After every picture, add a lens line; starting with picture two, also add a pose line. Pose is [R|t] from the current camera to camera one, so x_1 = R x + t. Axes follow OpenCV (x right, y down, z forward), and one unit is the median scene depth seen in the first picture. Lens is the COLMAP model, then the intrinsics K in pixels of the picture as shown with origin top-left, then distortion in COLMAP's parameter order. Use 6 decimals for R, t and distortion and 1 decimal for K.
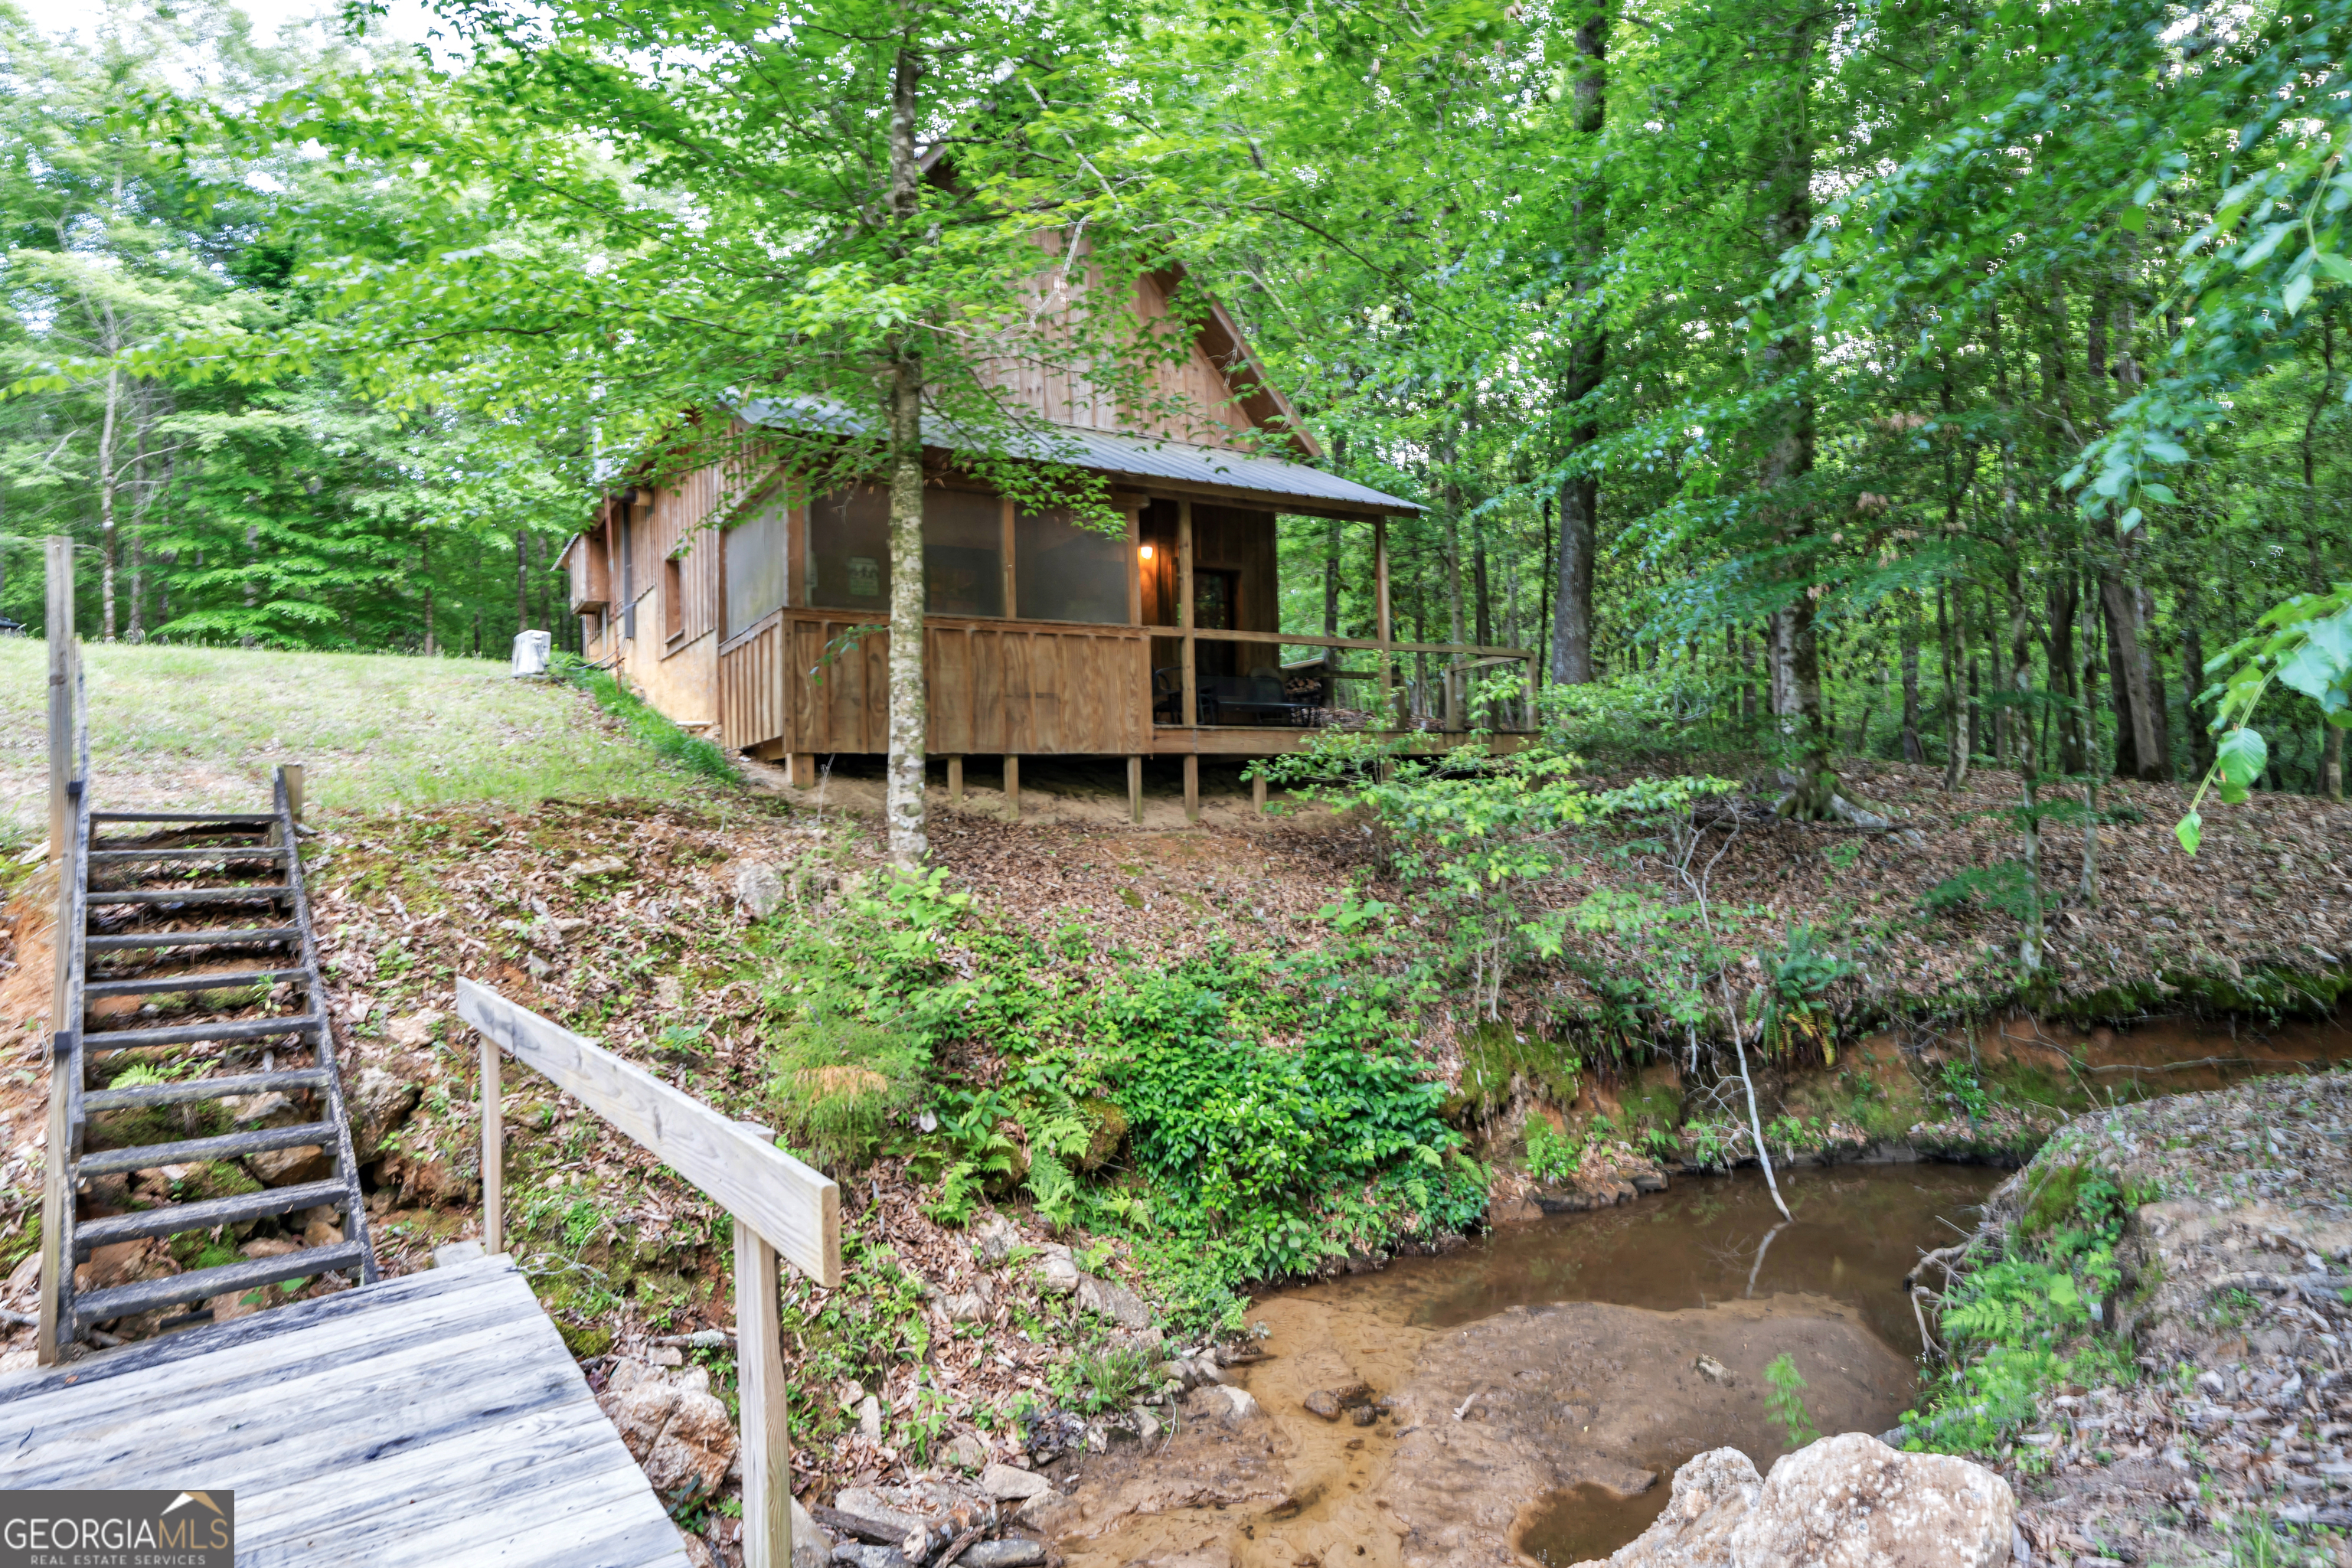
lens RADIAL K [[1338.8, 0, 1174.3], [0, 1338.8, 784.2], [0, 0, 1]] dist [0.007461, -0.000627]
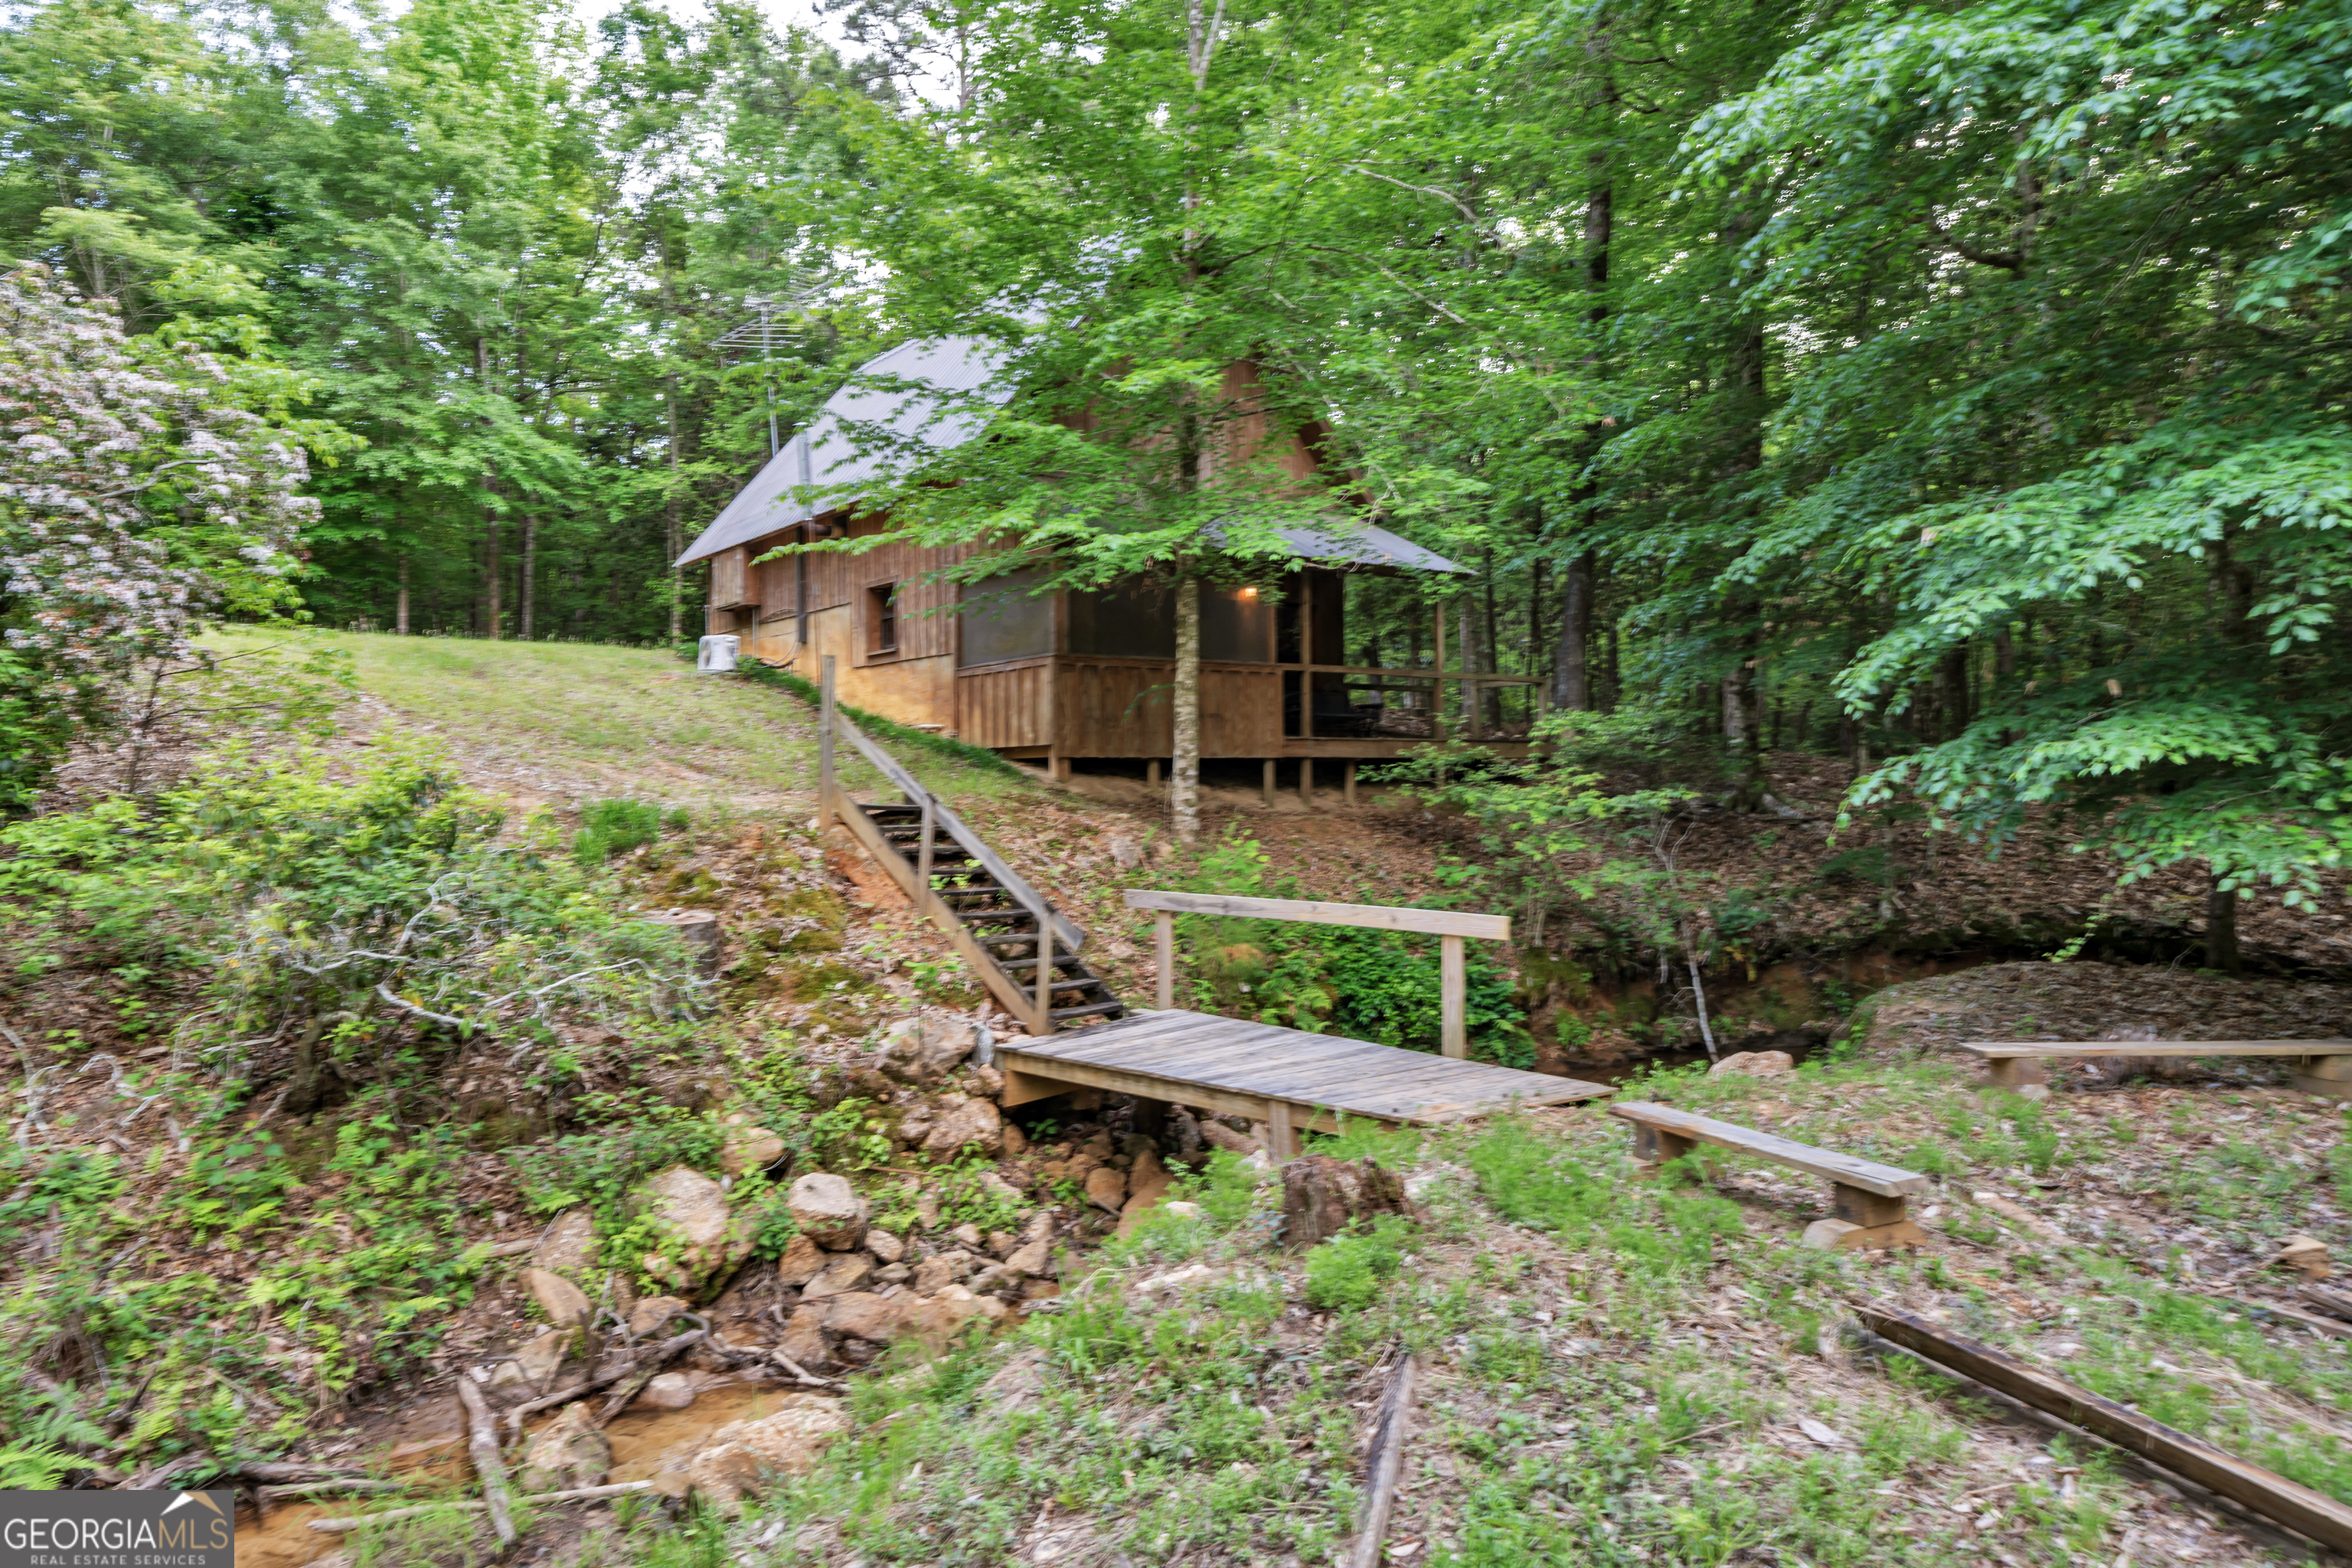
lens RADIAL K [[1598.8, 0, 1177.1], [0, 1598.8, 784.5], [0, 0, 1]] dist [0.003068, 0.002820]
pose [[0.995597, 0.018188, 0.091952, -0.310145], [-0.020745, 0.999422, 0.026930, -0.042121], [-0.091409, -0.028719, 0.995399, -0.695355]]
